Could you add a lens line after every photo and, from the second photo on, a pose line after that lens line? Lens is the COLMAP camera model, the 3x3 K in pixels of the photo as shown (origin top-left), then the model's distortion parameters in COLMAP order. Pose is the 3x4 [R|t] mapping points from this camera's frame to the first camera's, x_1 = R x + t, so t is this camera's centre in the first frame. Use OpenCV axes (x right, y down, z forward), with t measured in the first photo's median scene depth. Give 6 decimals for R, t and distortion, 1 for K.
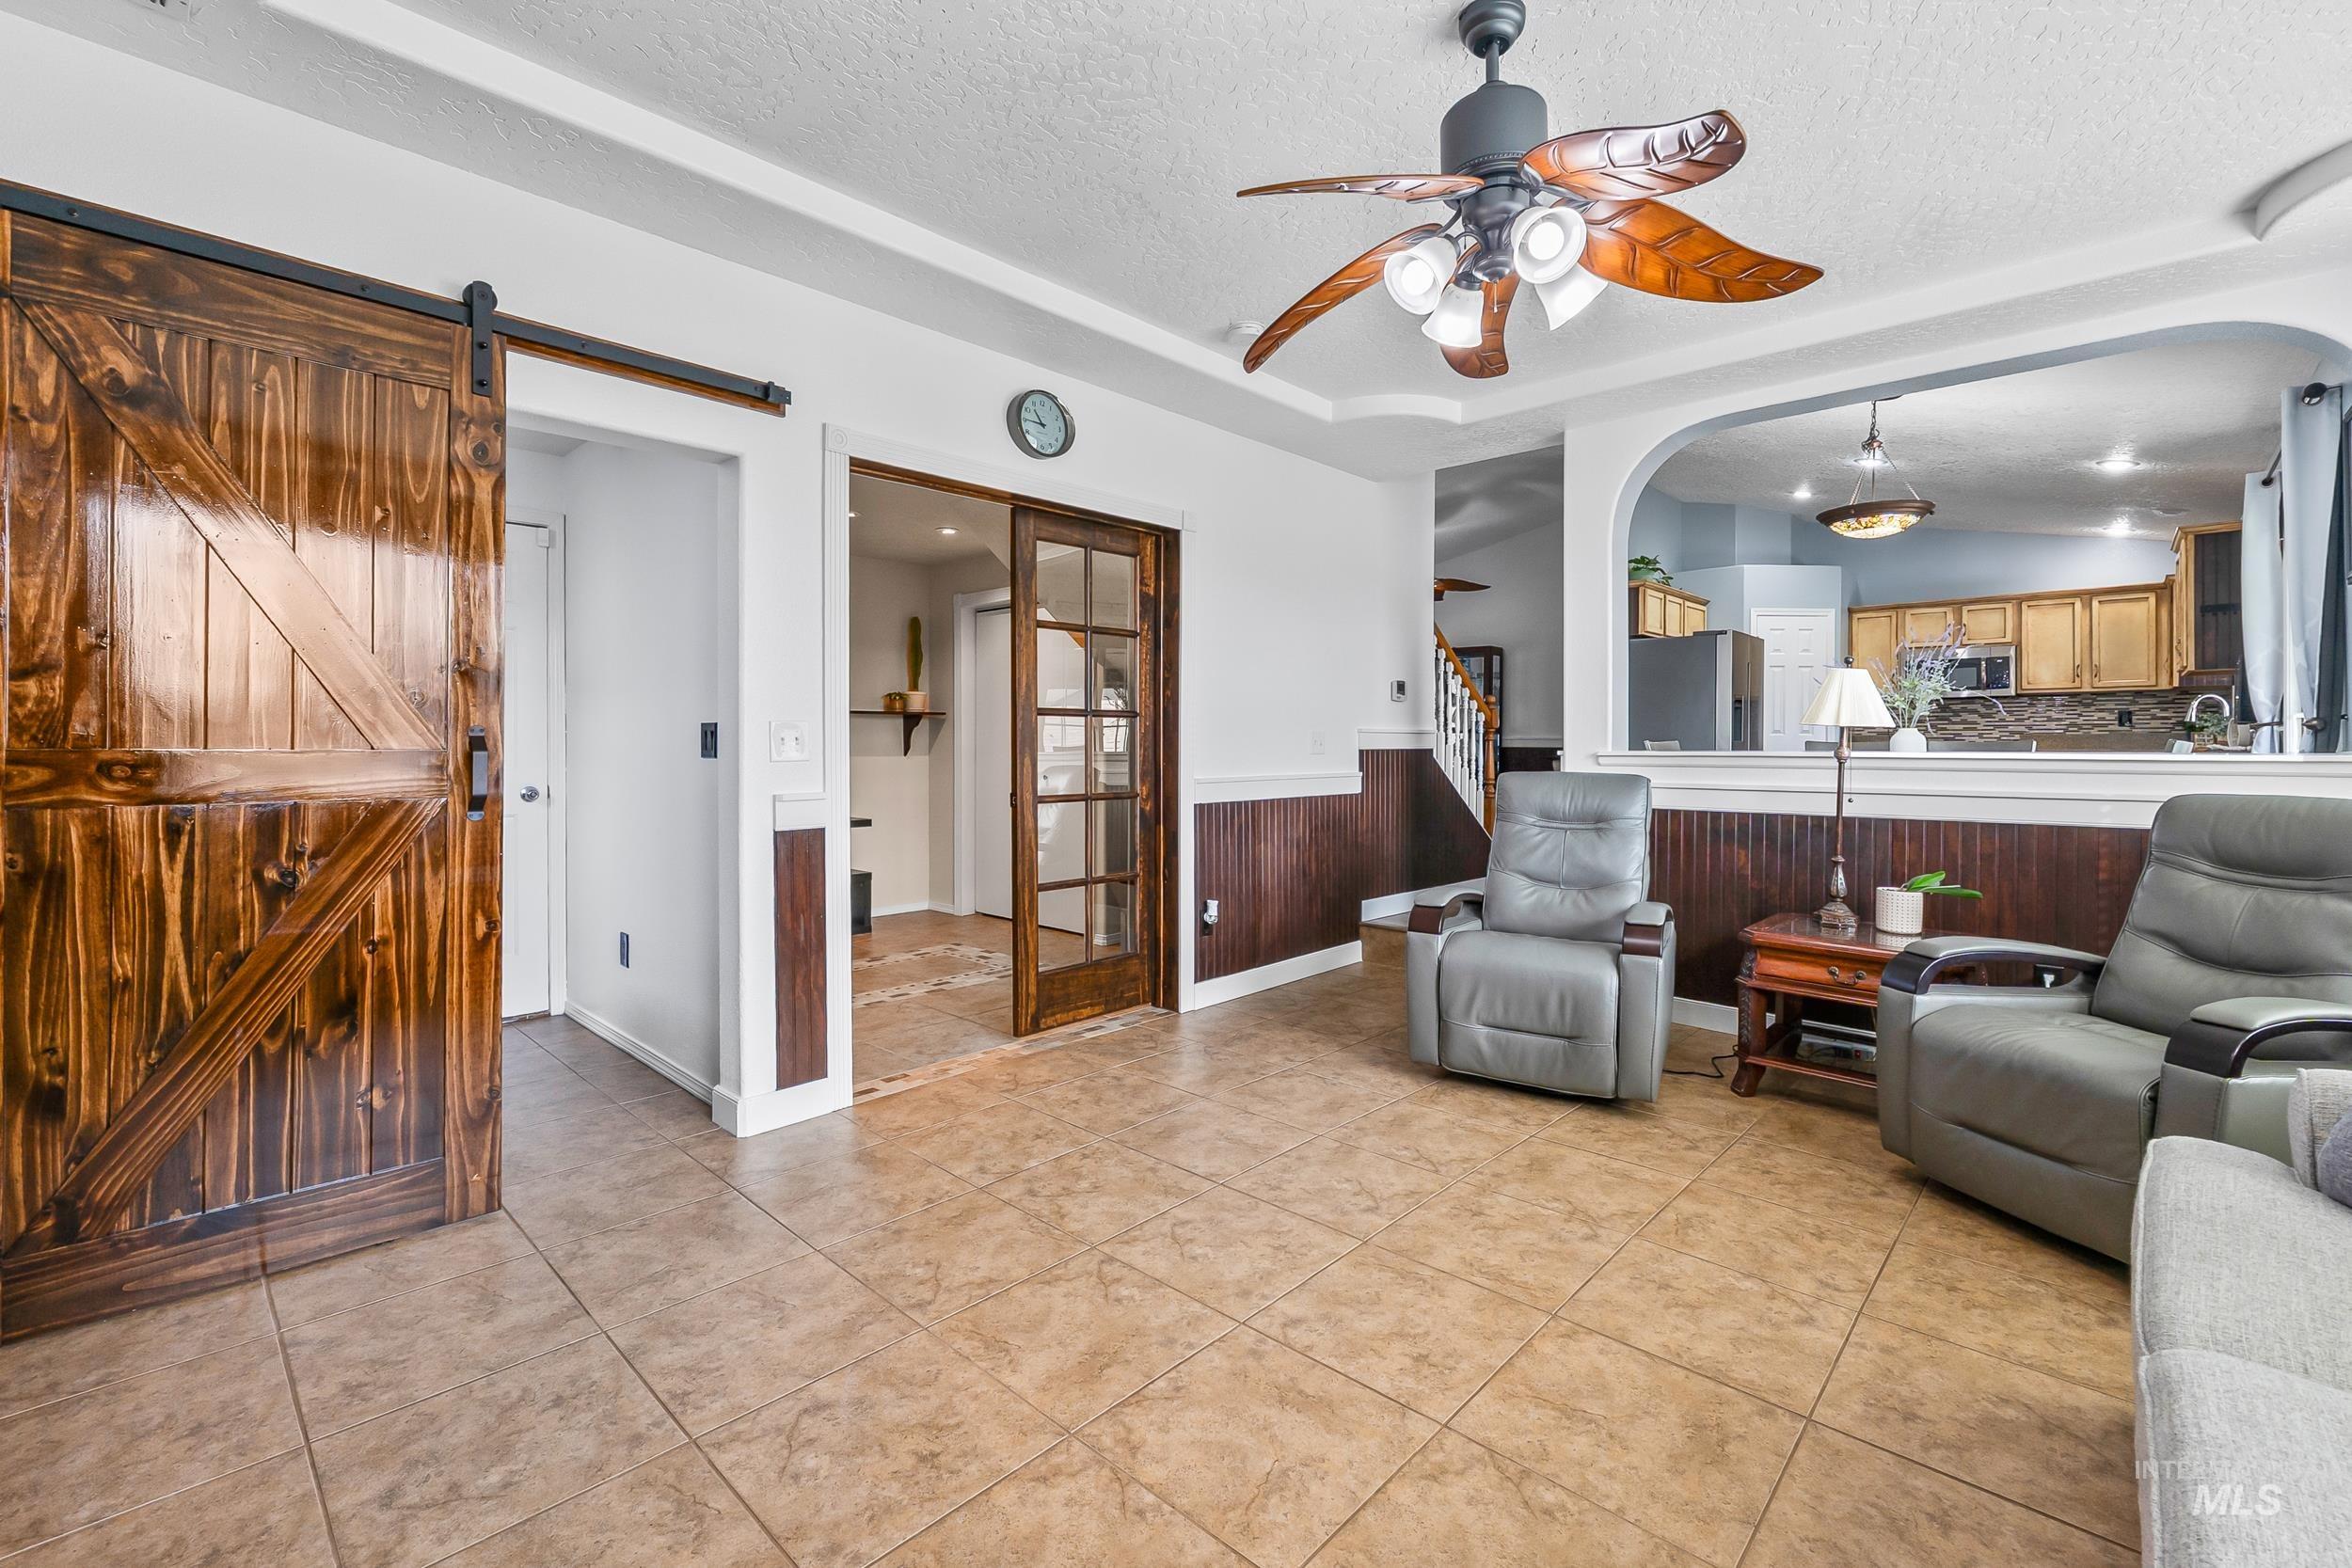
lens RADIAL K [[1019.6, 0, 1186.4], [0, 1019.6, 741.1], [0, 0, 1]] dist [-0.003083, -0.001223]
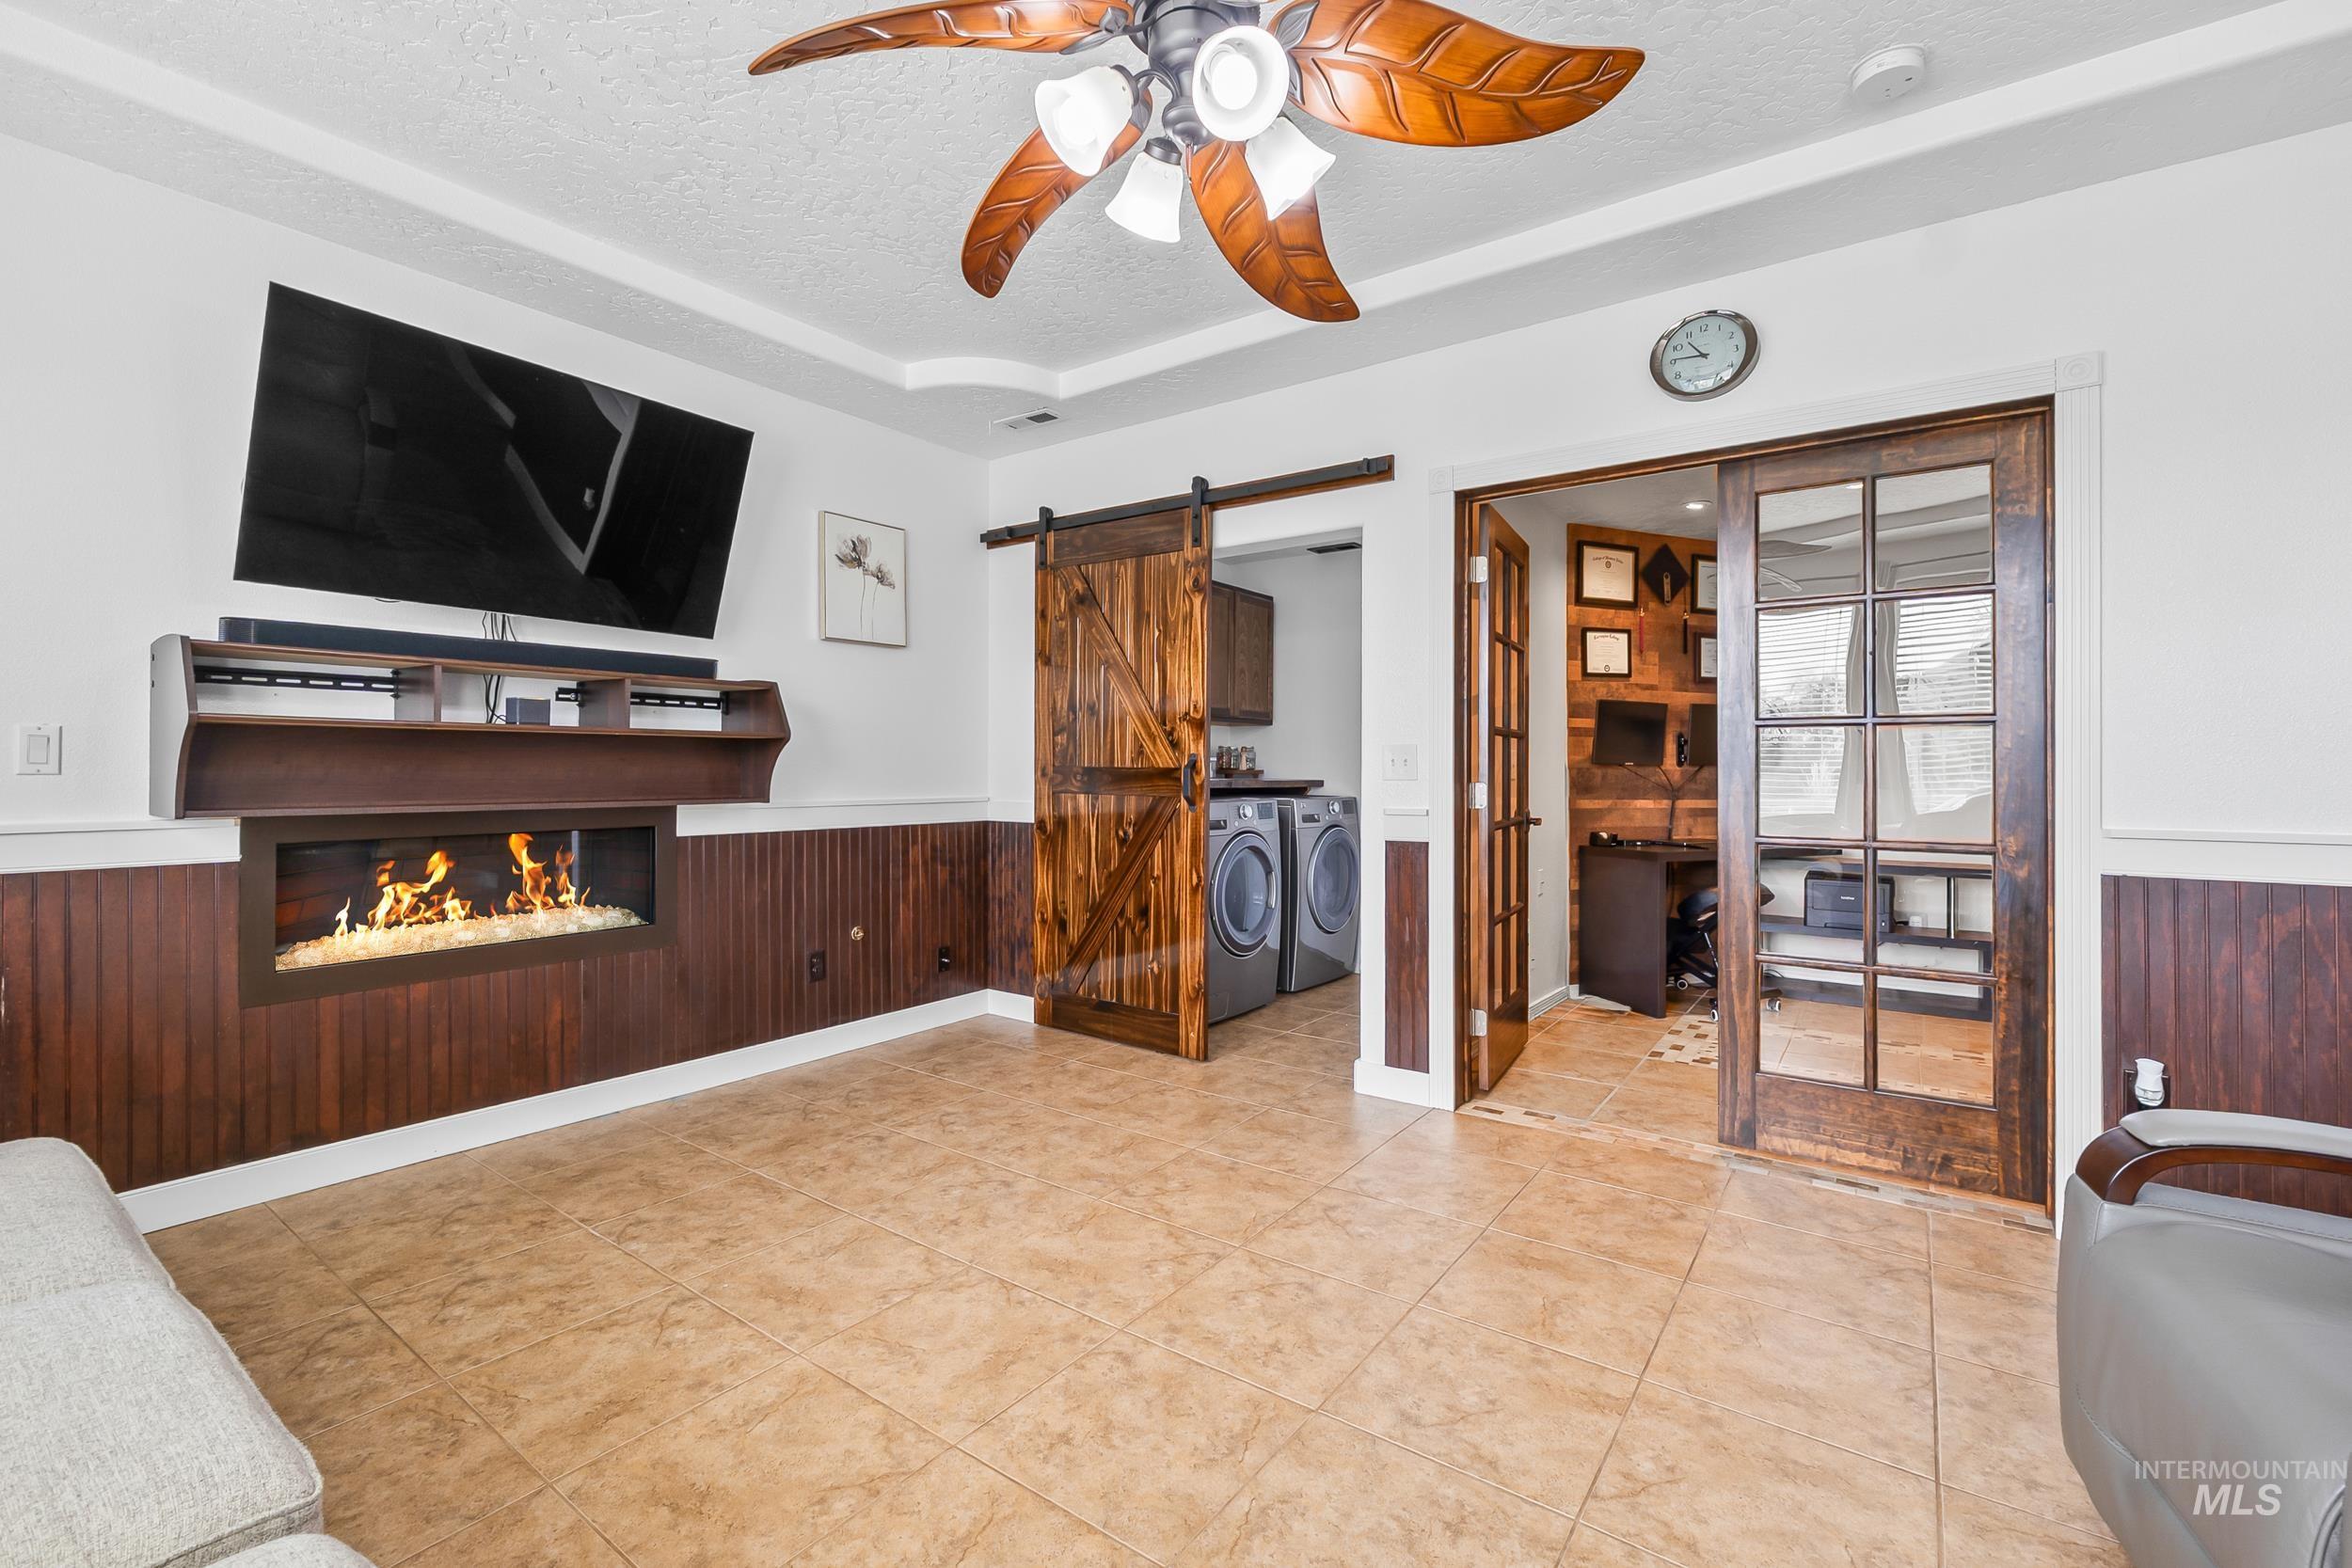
lens RADIAL K [[1019.6, 0, 1158.5], [0, 1019.6, 765.0], [0, 0, 1]] dist [-0.003083, -0.001223]
pose [[0.104435, -0.002280, -0.994529, 0.880874], [-0.001908, 0.999995, -0.002493, 0.007082], [0.994530, 0.002158, 0.104430, 0.762750]]
